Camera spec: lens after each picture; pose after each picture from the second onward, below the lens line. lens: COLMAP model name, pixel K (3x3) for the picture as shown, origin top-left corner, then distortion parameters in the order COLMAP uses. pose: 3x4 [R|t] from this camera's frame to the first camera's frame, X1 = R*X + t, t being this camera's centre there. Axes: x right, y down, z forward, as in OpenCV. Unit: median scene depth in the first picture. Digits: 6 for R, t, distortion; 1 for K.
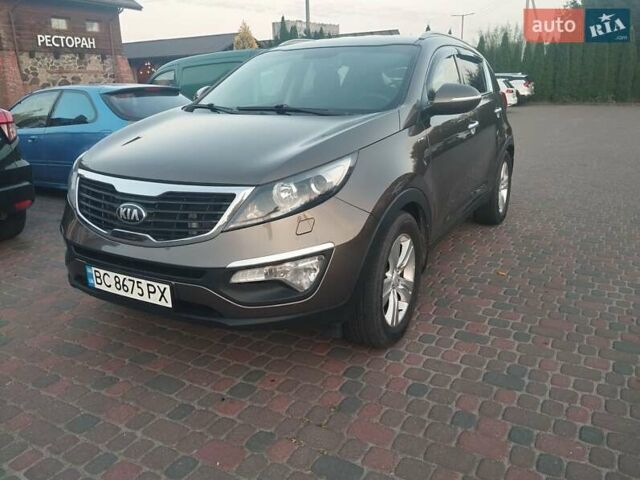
lens RADIAL K [[527.3, 0, 319.0], [0, 527.3, 227.2], [0, 0, 1]] dist [0.054958, -0.144241]
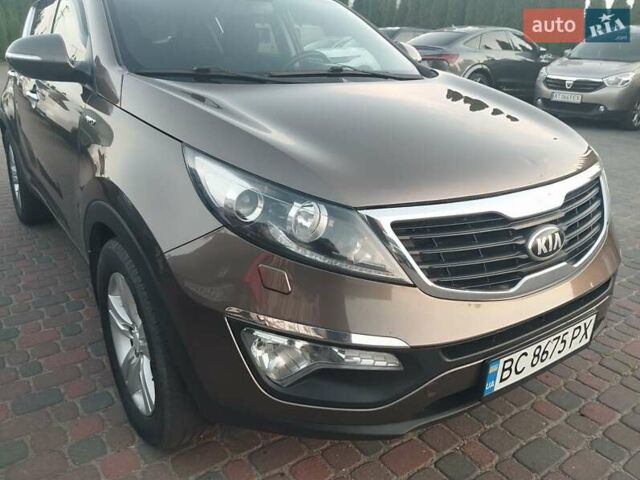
lens RADIAL K [[527.3, 0, 319.0], [0, 527.3, 227.2], [0, 0, 1]] dist [0.054958, -0.144241]
pose [[0.438066, -0.272773, 0.856559, -1.019264], [0.211866, 0.957338, 0.196513, -0.227752], [-0.873620, 0.095390, 0.477168, 0.932331]]
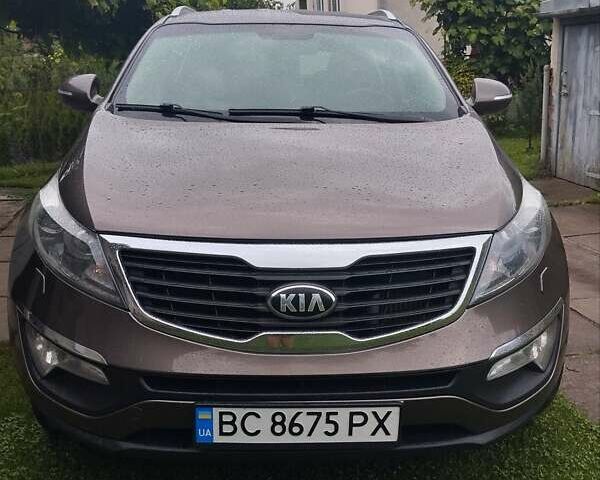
lens RADIAL K [[654.2, 0, 300.0], [0, 654.2, 240.0], [0, 0, 1]] dist [0.021178, -0.006058]
pose [[0.850629, -0.115194, 0.512992, -0.720300], [0.118461, 0.992606, 0.026464, -0.112683], [-0.512247, 0.038259, 0.857985, 0.376663]]
